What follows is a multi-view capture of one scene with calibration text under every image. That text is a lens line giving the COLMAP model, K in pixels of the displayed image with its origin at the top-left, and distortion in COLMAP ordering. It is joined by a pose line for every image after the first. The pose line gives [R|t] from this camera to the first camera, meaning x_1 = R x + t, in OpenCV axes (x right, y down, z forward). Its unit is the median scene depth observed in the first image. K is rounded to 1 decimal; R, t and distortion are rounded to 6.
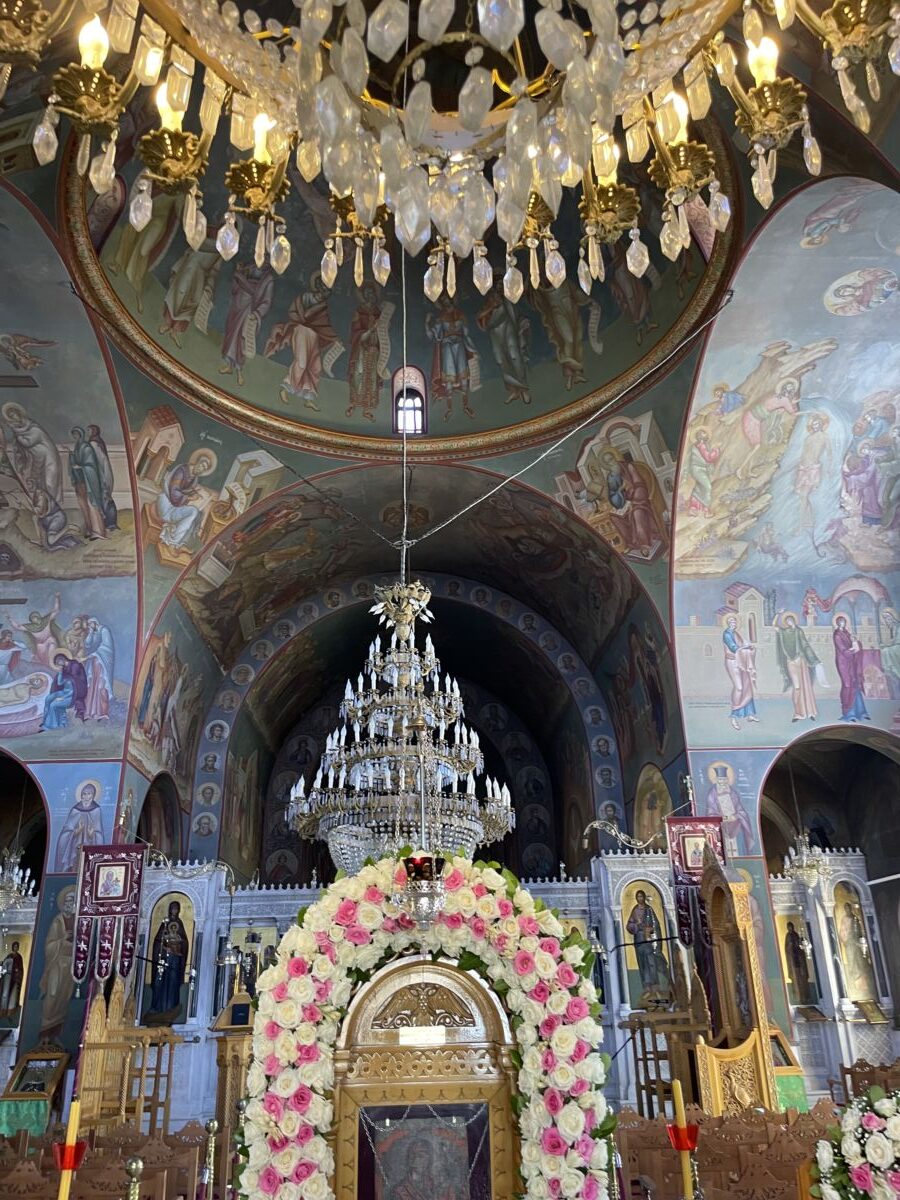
lens RADIAL K [[894.3, 0, 450.0], [0, 894.3, 600.0], [0, 0, 1]] dist [0.088230, -0.116984]
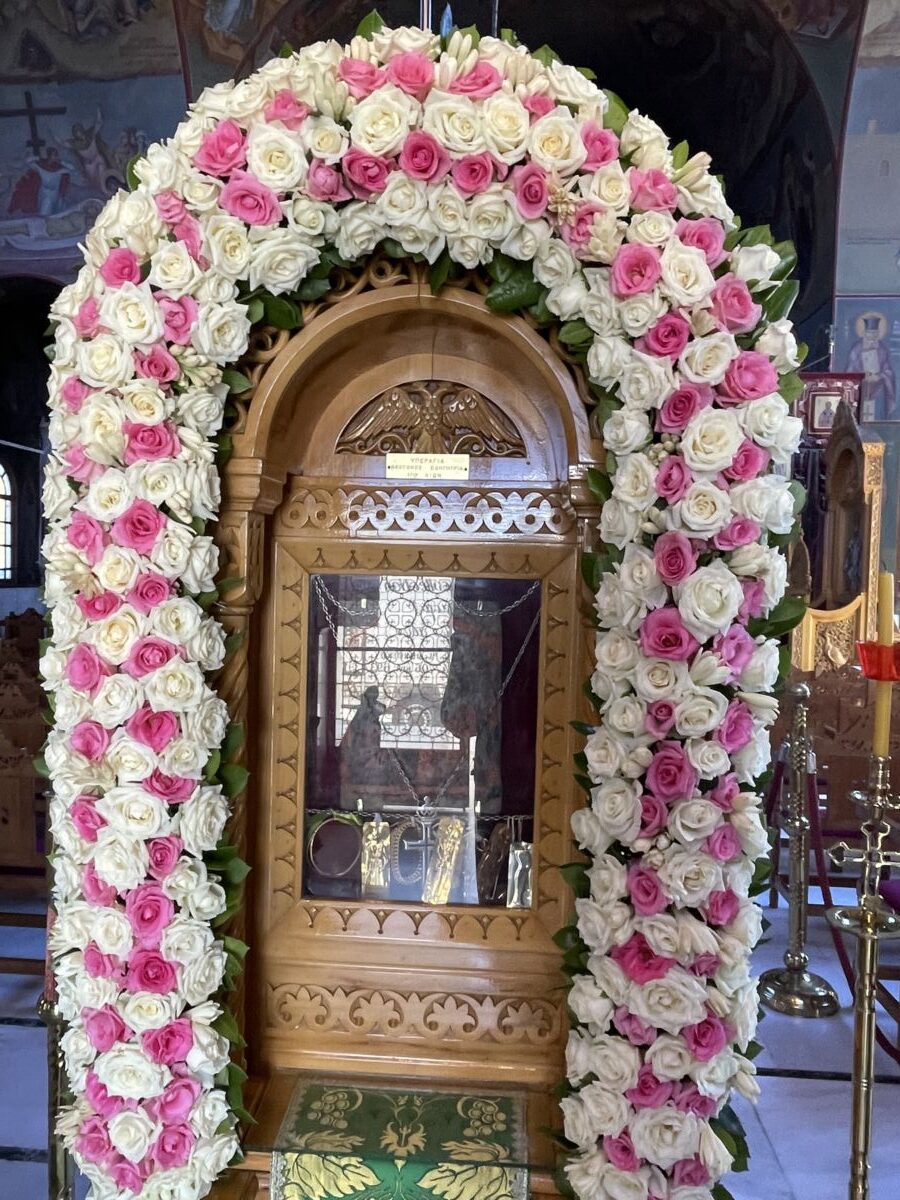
lens RADIAL K [[828.8, 0, 450.0], [0, 828.8, 600.0], [0, 0, 1]] dist [0.001208, -0.005539]
pose [[0.992019, 0.052360, -0.114701, 0.048328], [0.001041, 0.906269, 0.422700, 0.374529], [0.126082, -0.419446, 0.898982, 0.572735]]
